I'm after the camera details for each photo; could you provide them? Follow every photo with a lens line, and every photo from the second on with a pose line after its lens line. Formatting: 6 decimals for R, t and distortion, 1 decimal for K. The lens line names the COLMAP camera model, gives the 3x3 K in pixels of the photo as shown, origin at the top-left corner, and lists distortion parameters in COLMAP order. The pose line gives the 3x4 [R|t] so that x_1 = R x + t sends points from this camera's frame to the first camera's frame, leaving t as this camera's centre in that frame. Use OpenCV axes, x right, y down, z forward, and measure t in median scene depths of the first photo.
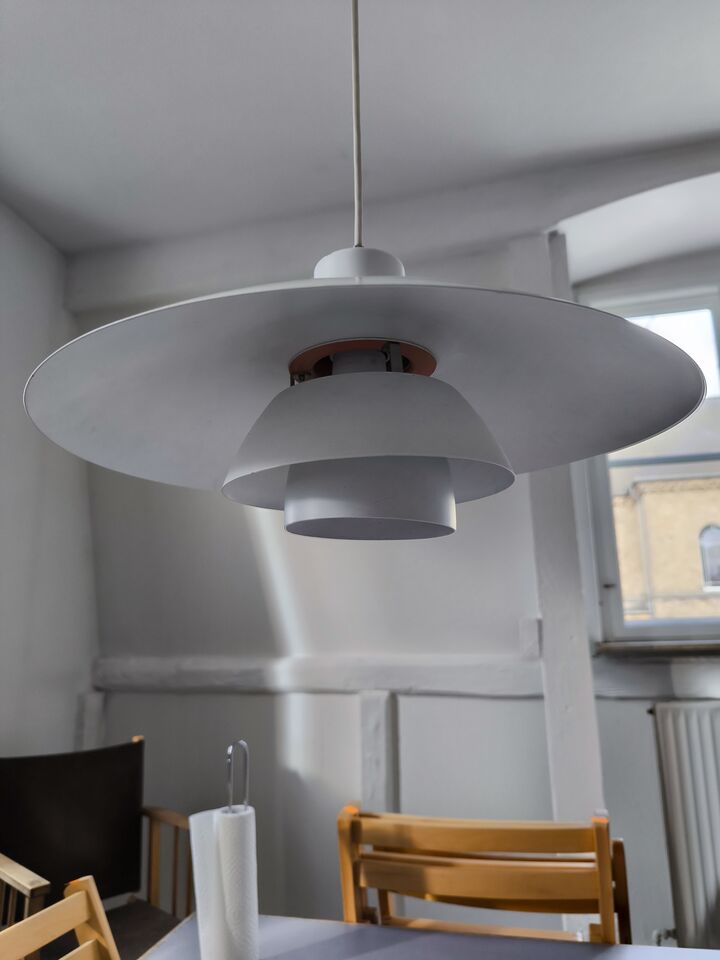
lens RADIAL K [[680.2, 0, 356.2], [0, 680.2, 481.5], [0, 0, 1]] dist [0.030989, -0.030118]
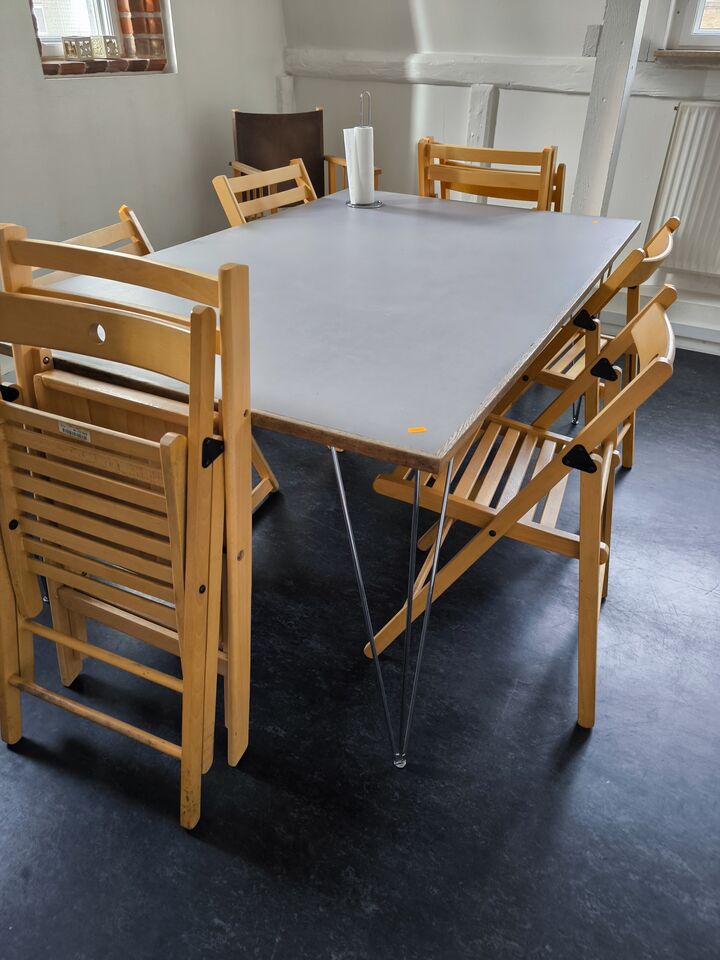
lens RADIAL K [[680.2, 0, 356.1], [0, 680.2, 478.4], [0, 0, 1]] dist [0.030989, -0.030118]
pose [[0.968370, 0.163988, -0.188063, 0.170061], [0.018815, 0.703567, 0.710380, -0.116065], [0.248809, -0.691448, 0.678228, -0.539761]]
